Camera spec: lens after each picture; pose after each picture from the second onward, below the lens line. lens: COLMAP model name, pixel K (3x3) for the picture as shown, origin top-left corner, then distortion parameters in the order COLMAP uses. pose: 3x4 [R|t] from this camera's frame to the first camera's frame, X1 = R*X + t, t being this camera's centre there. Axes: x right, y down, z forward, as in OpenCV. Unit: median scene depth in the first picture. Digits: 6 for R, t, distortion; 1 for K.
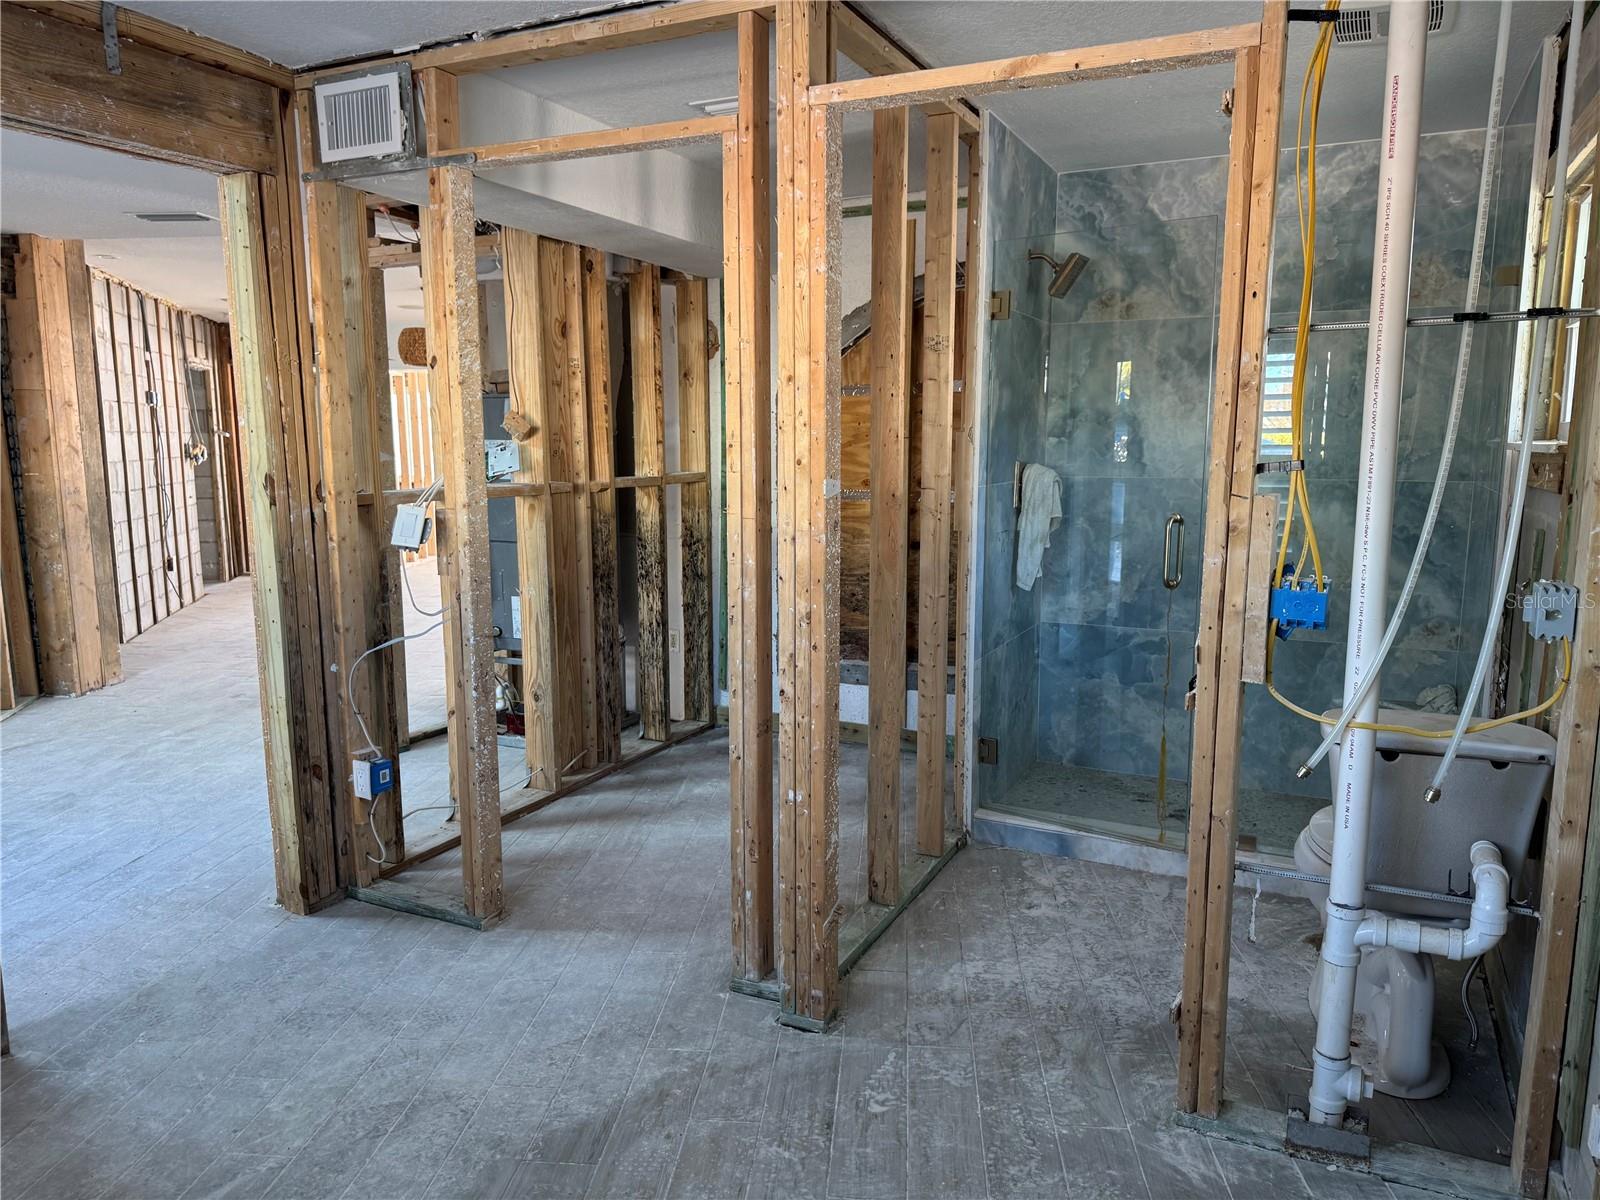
lens RADIAL K [[1121.9, 0, 806.6], [0, 1121.9, 605.9], [0, 0, 1]] dist [0.083073, -0.104208]
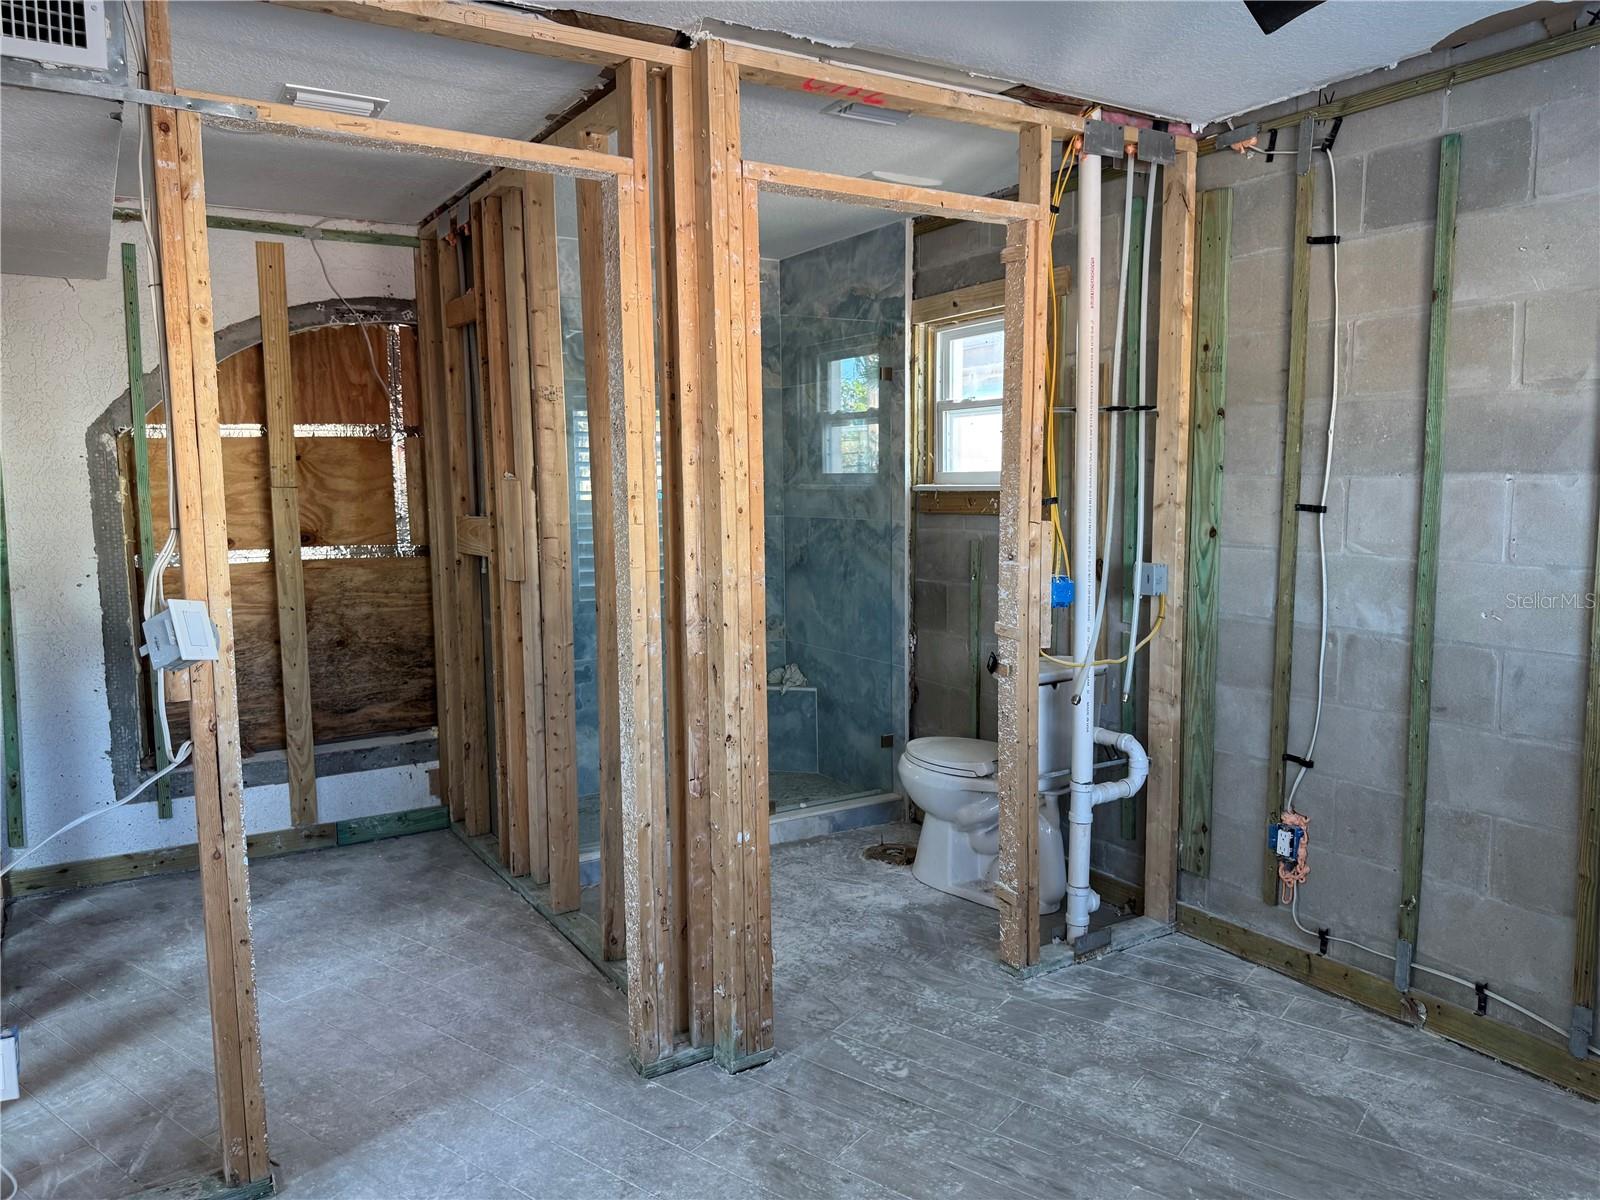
lens RADIAL K [[1123.2, 0, 790.0], [0, 1123.2, 596.6], [0, 0, 1]] dist [0.093738, -0.128981]
pose [[0.542353, -0.096345, 0.834608, -0.834648], [0.137688, 0.990164, 0.024828, -0.067298], [-0.828792, 0.101450, 0.550284, 0.388211]]
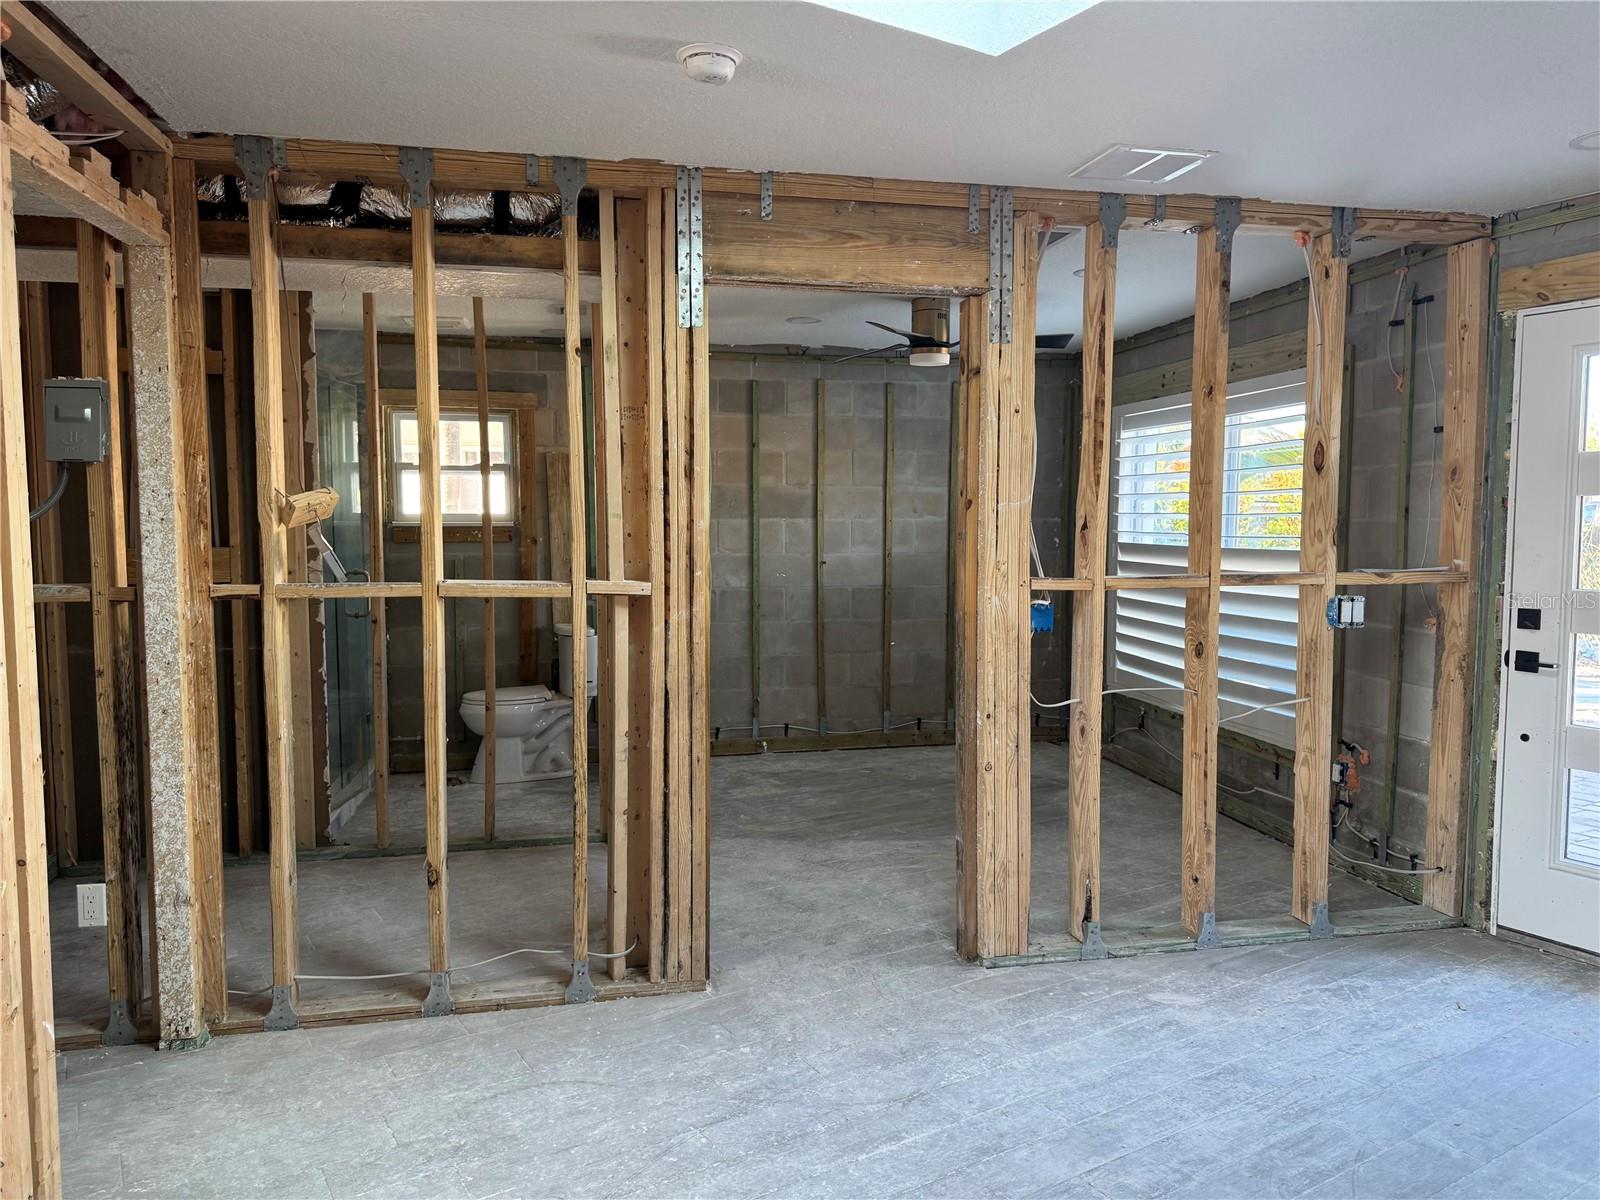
lens RADIAL K [[1123.2, 0, 790.0], [0, 1123.2, 596.6], [0, 0, 1]] dist [0.093738, -0.128981]
pose [[-0.598111, -0.057601, 0.799341, -1.698586], [0.119901, 0.979756, 0.160318, -0.297760], [-0.792393, 0.191730, -0.579096, 1.918632]]
